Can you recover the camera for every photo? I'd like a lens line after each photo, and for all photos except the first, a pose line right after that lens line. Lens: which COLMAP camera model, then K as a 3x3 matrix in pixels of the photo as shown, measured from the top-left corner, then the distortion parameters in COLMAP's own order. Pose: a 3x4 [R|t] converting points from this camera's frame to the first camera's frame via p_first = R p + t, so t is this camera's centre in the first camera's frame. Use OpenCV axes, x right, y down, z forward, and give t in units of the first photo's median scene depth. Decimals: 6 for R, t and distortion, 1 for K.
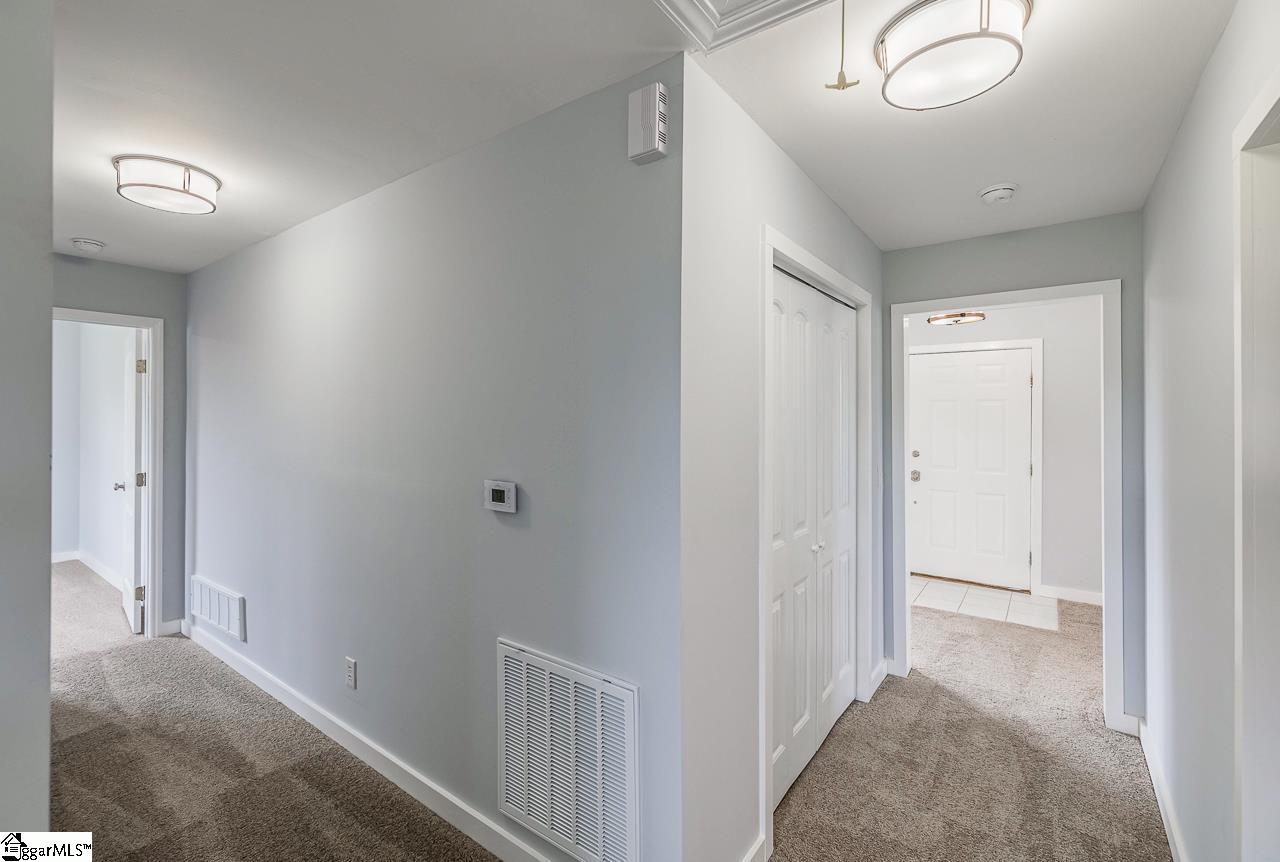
lens RADIAL K [[555.7, 0, 616.9], [0, 555.7, 415.1], [0, 0, 1]] dist [-0.000917, -0.000446]
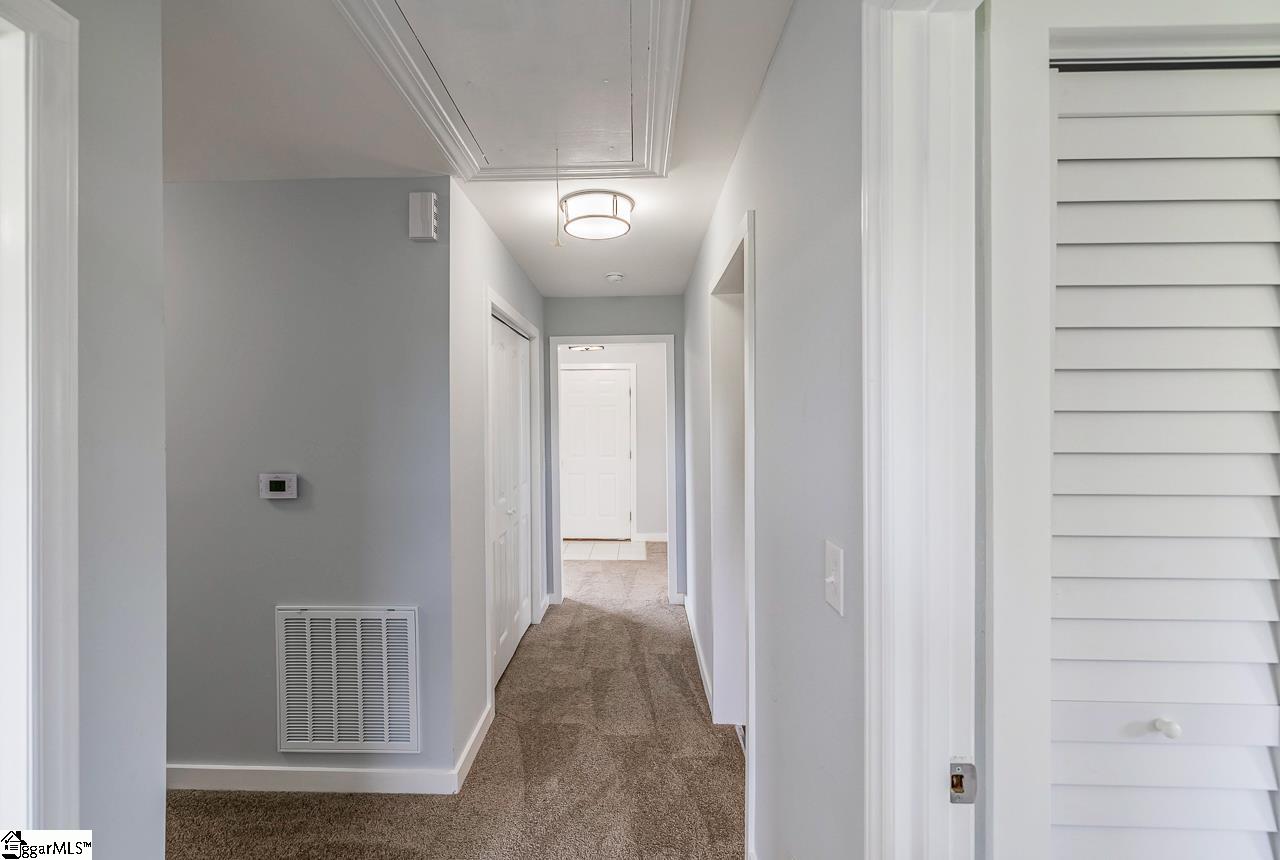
lens RADIAL K [[555.7, 0, 616.9], [0, 555.7, 414.1], [0, 0, 1]] dist [-0.000917, -0.000446]
pose [[0.812420, -0.002582, 0.583068, -0.232893], [0.007045, 0.999961, -0.005387, 0.002252], [-0.583031, 0.008485, 0.812406, -0.287569]]
